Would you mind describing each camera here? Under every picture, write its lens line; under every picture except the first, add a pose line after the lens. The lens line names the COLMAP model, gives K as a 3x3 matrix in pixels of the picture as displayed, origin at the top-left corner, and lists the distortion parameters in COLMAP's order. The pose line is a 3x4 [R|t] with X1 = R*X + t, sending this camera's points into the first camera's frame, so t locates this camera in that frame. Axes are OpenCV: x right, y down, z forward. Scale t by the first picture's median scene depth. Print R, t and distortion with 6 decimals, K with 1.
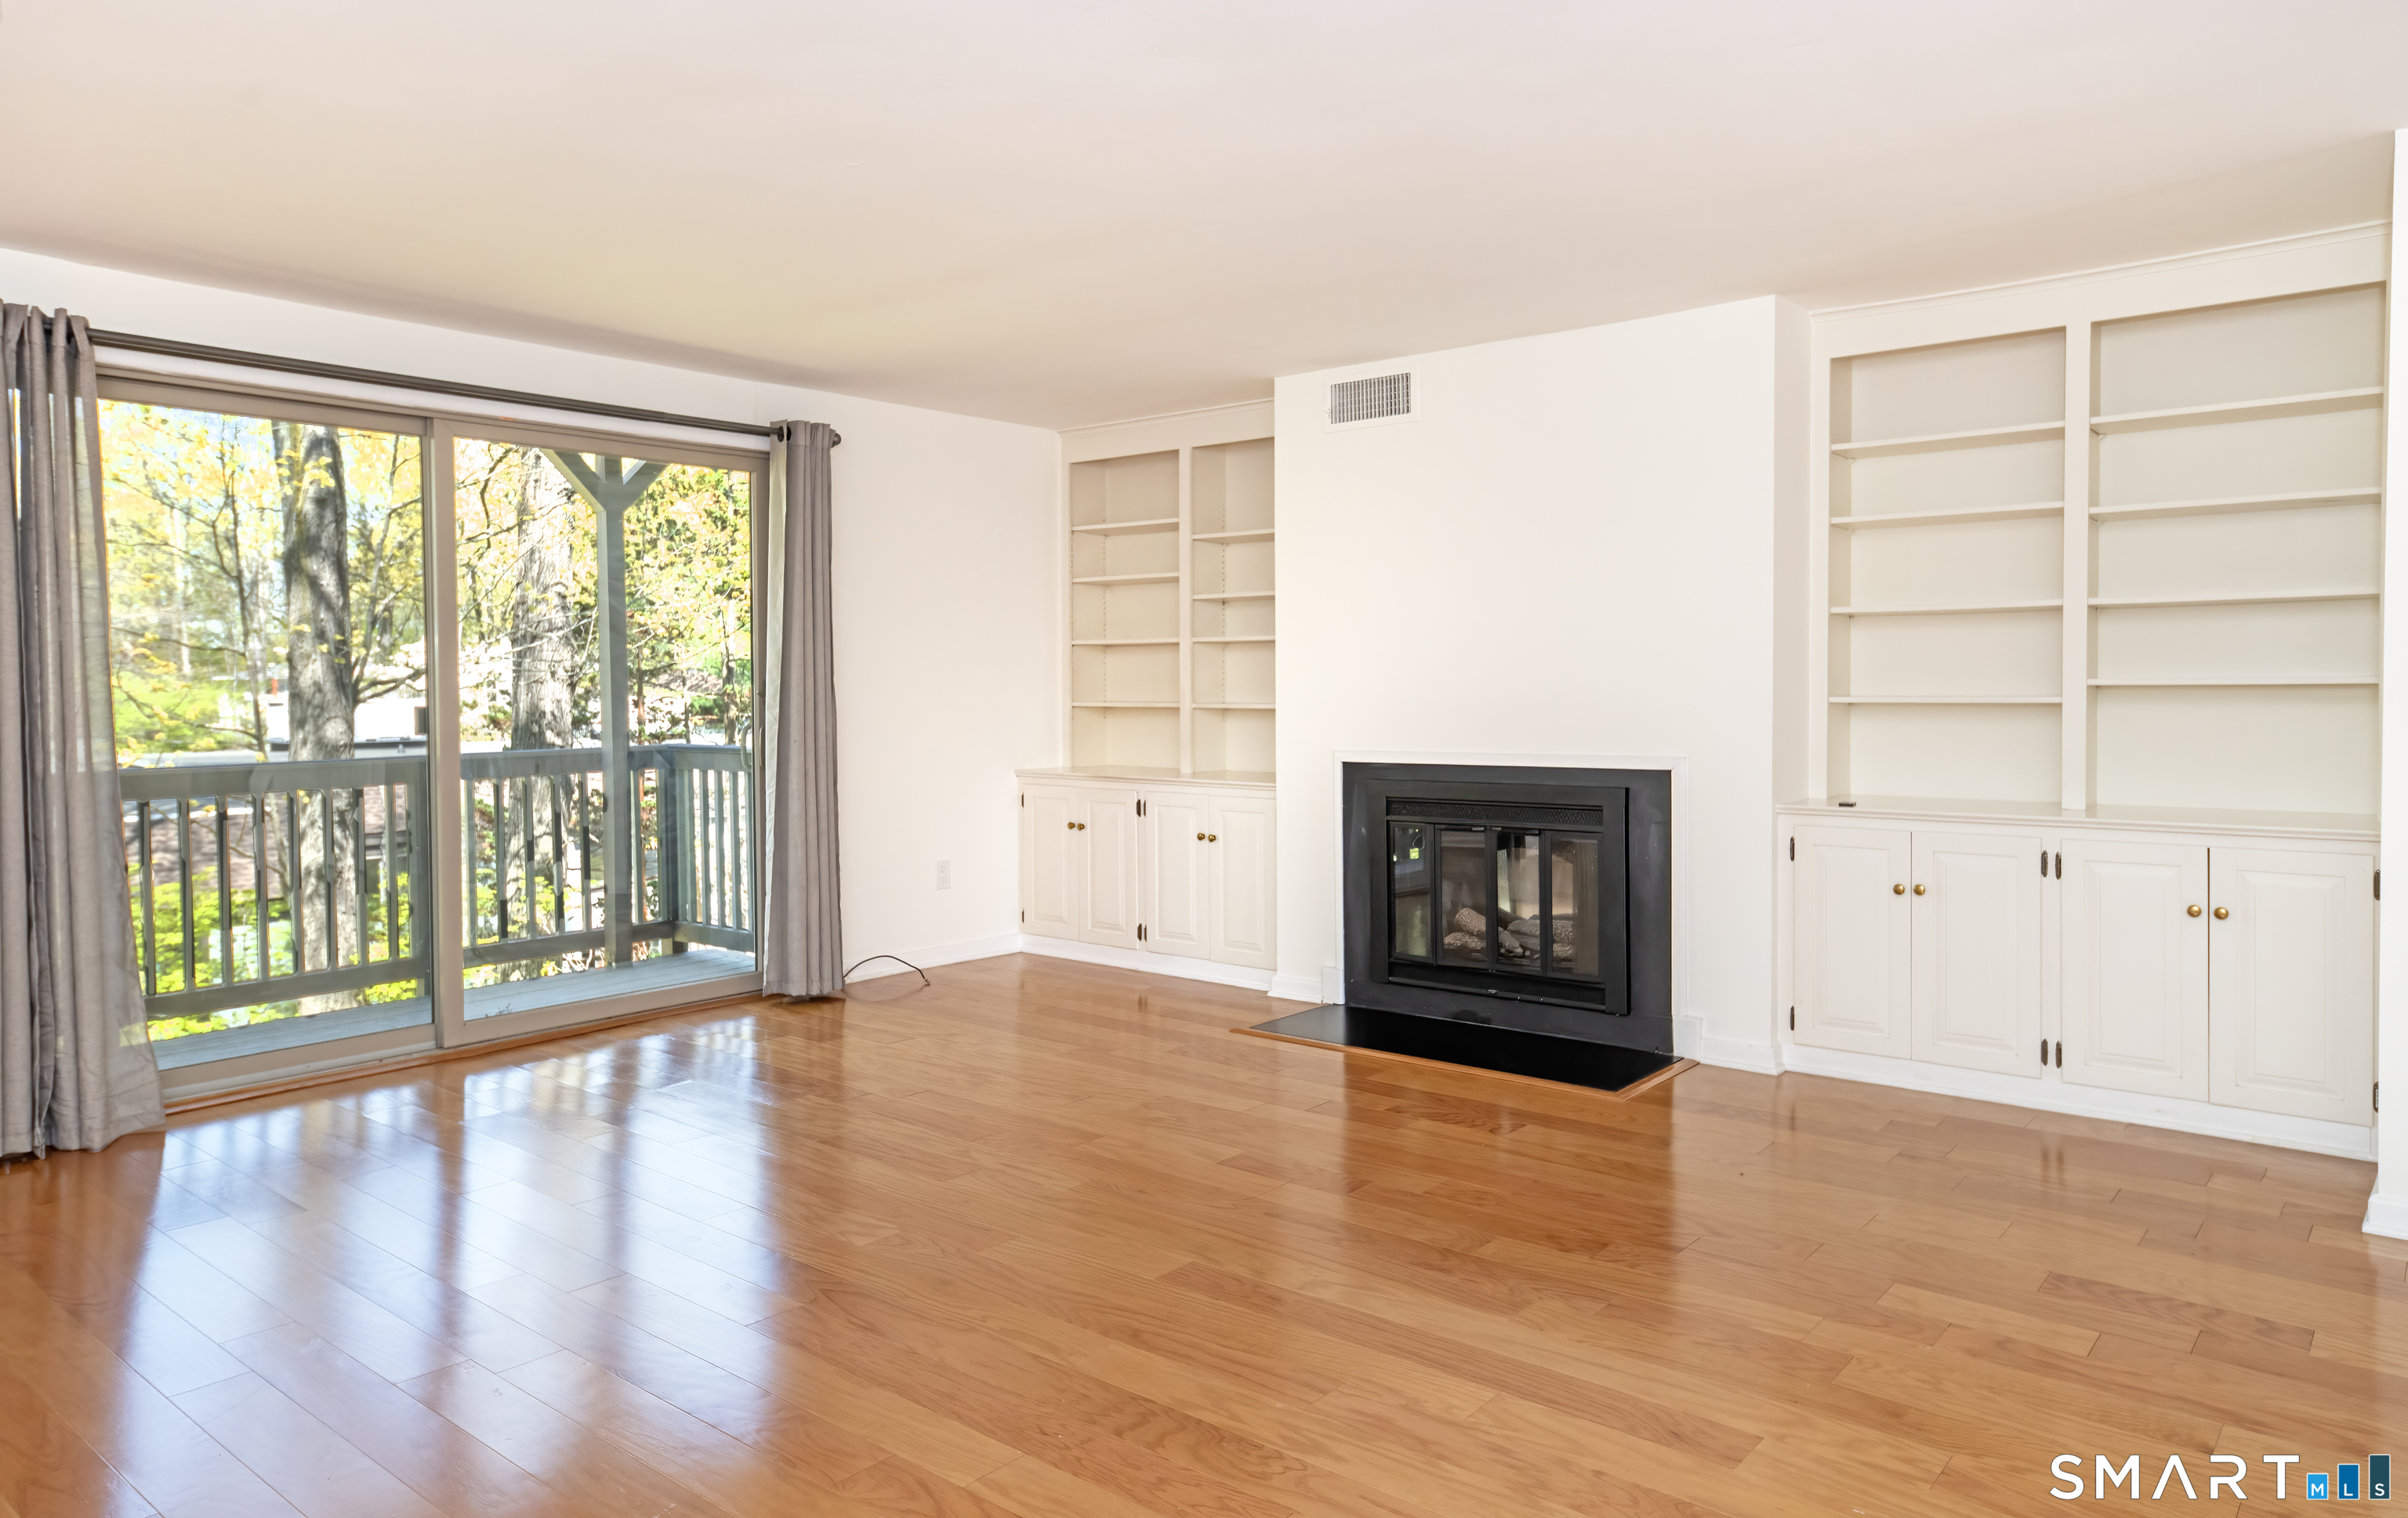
lens RADIAL K [[1582.1, 0, 1204.0], [0, 1582.1, 759.0], [0, 0, 1]] dist [0.024989, 0.001351]
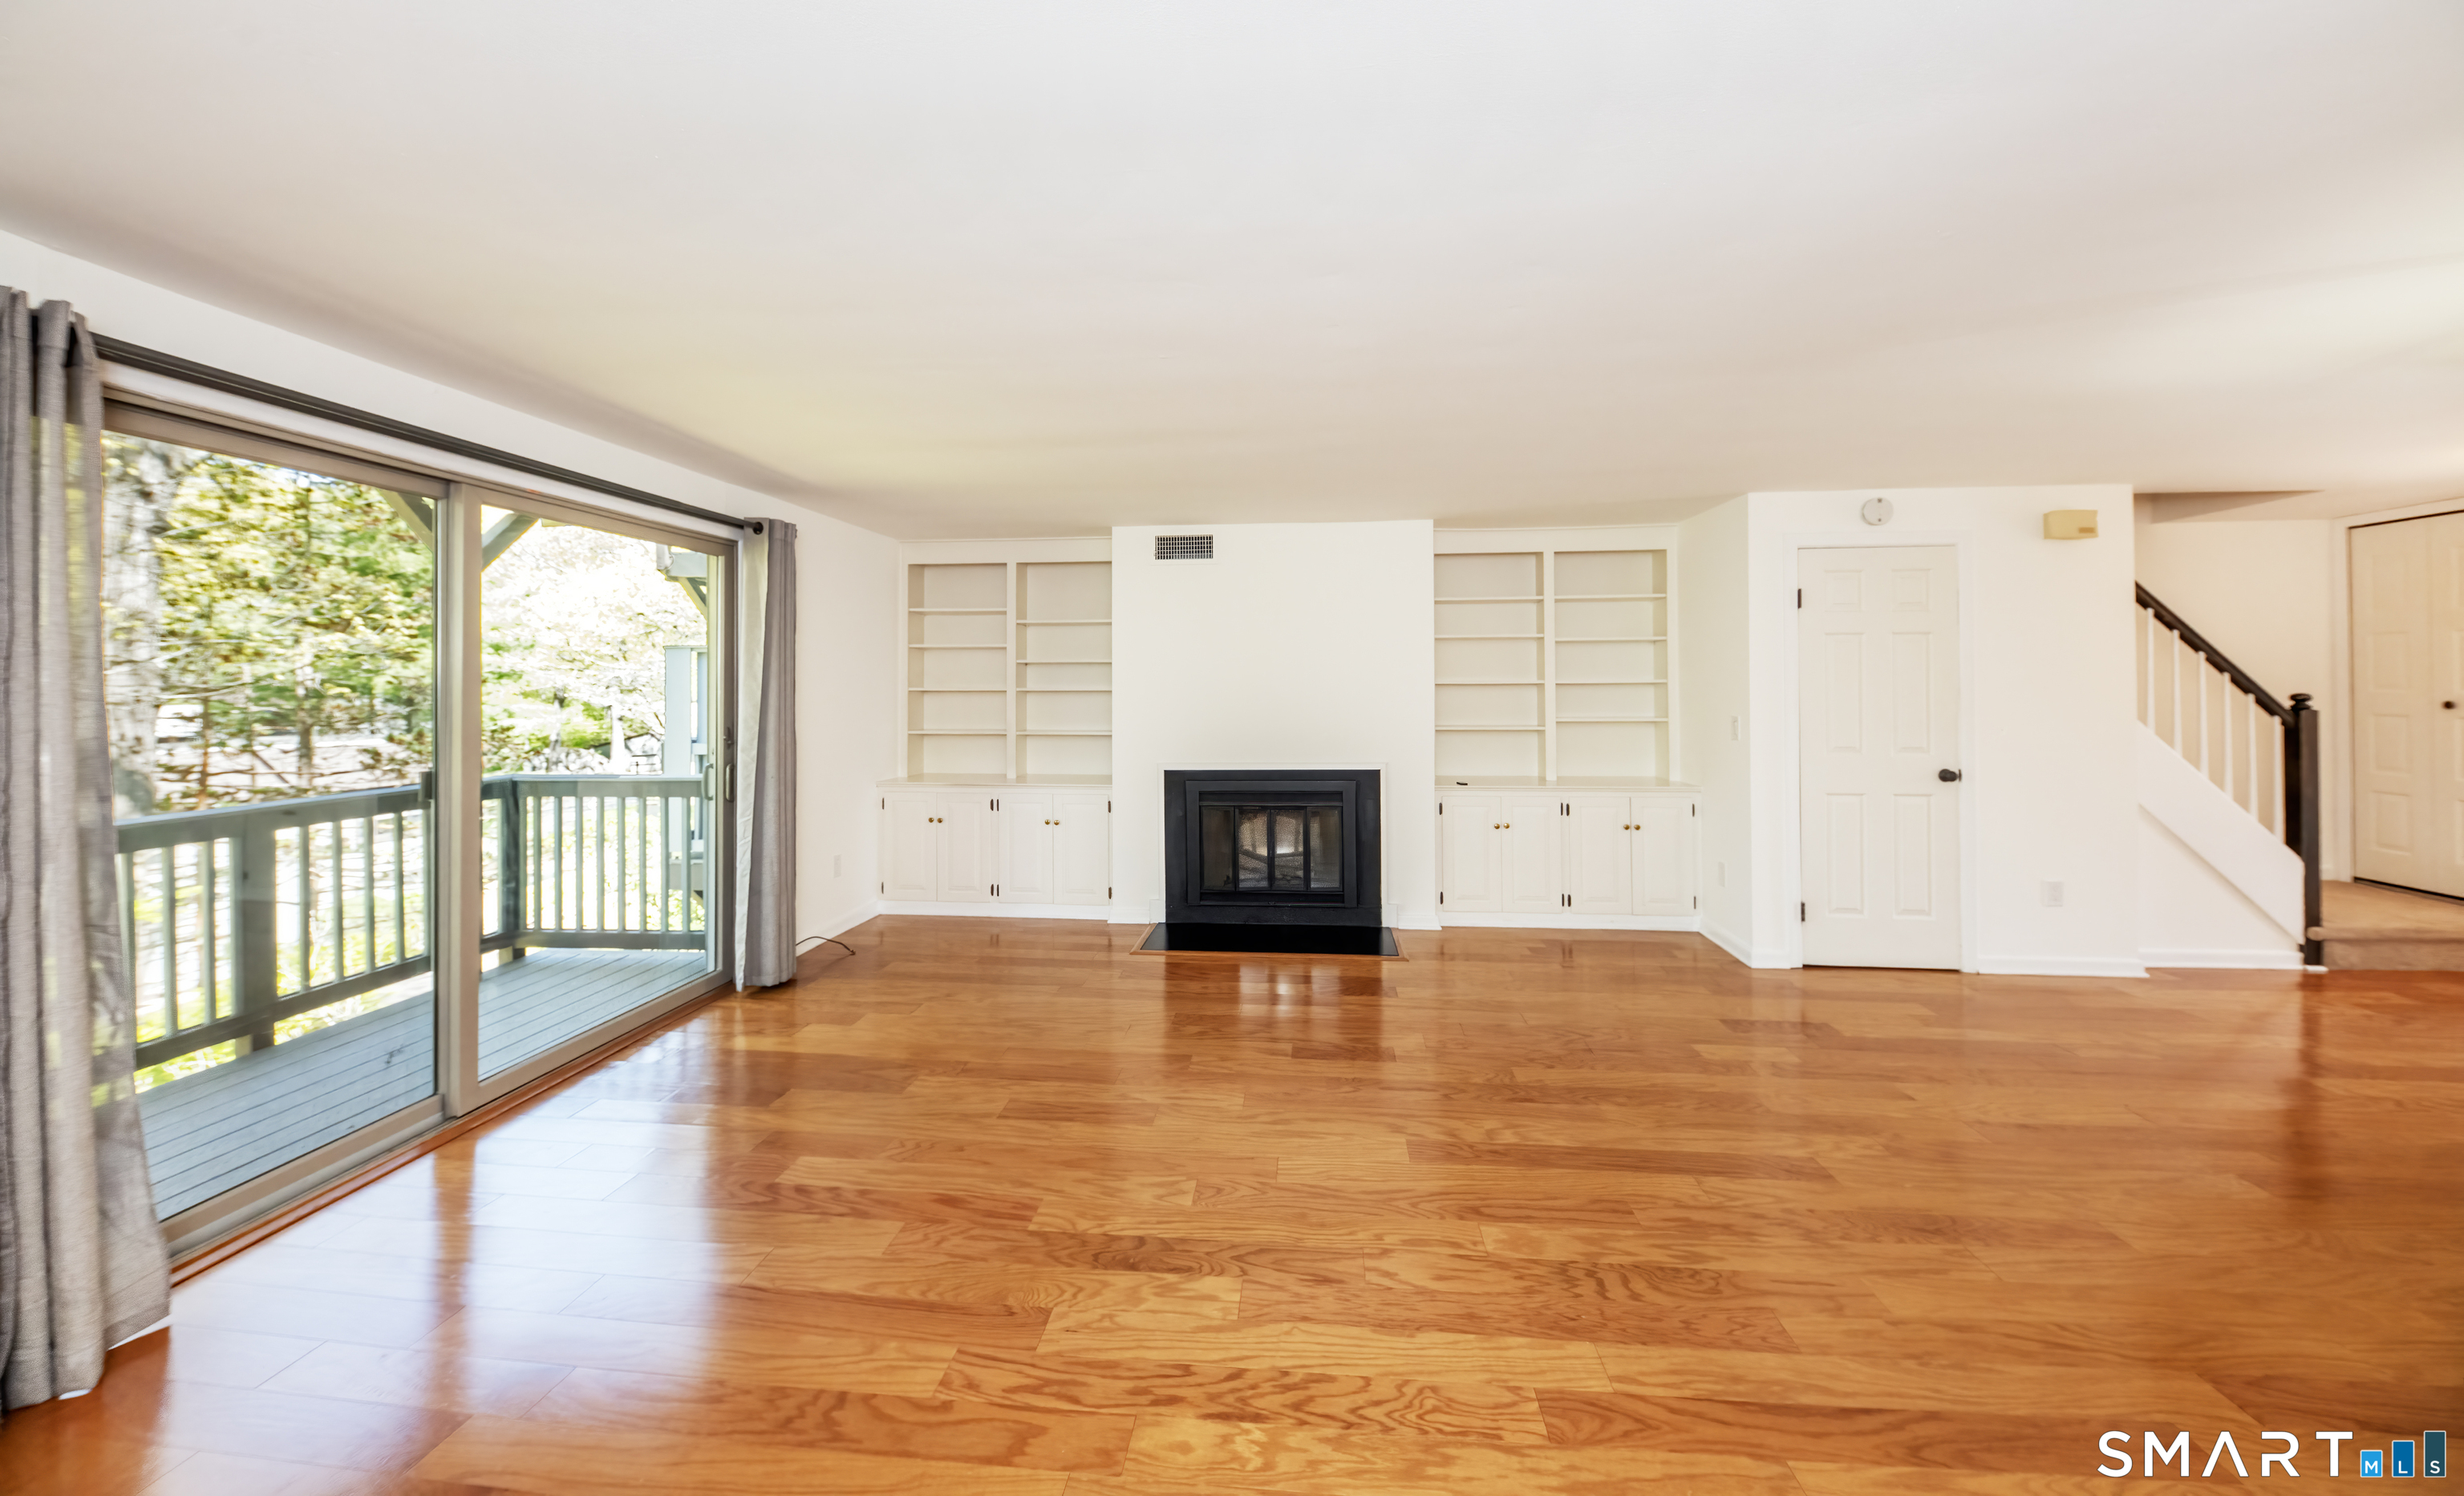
lens RADIAL K [[858.1, 0, 1232.4], [0, 858.1, 682.7], [0, 0, 1]] dist [0.006195, -0.000032]
pose [[0.814256, 0.004751, 0.580487, -0.371048], [0.025500, 0.998708, -0.043944, -0.047642], [-0.579946, 0.050585, 0.813083, 0.257451]]
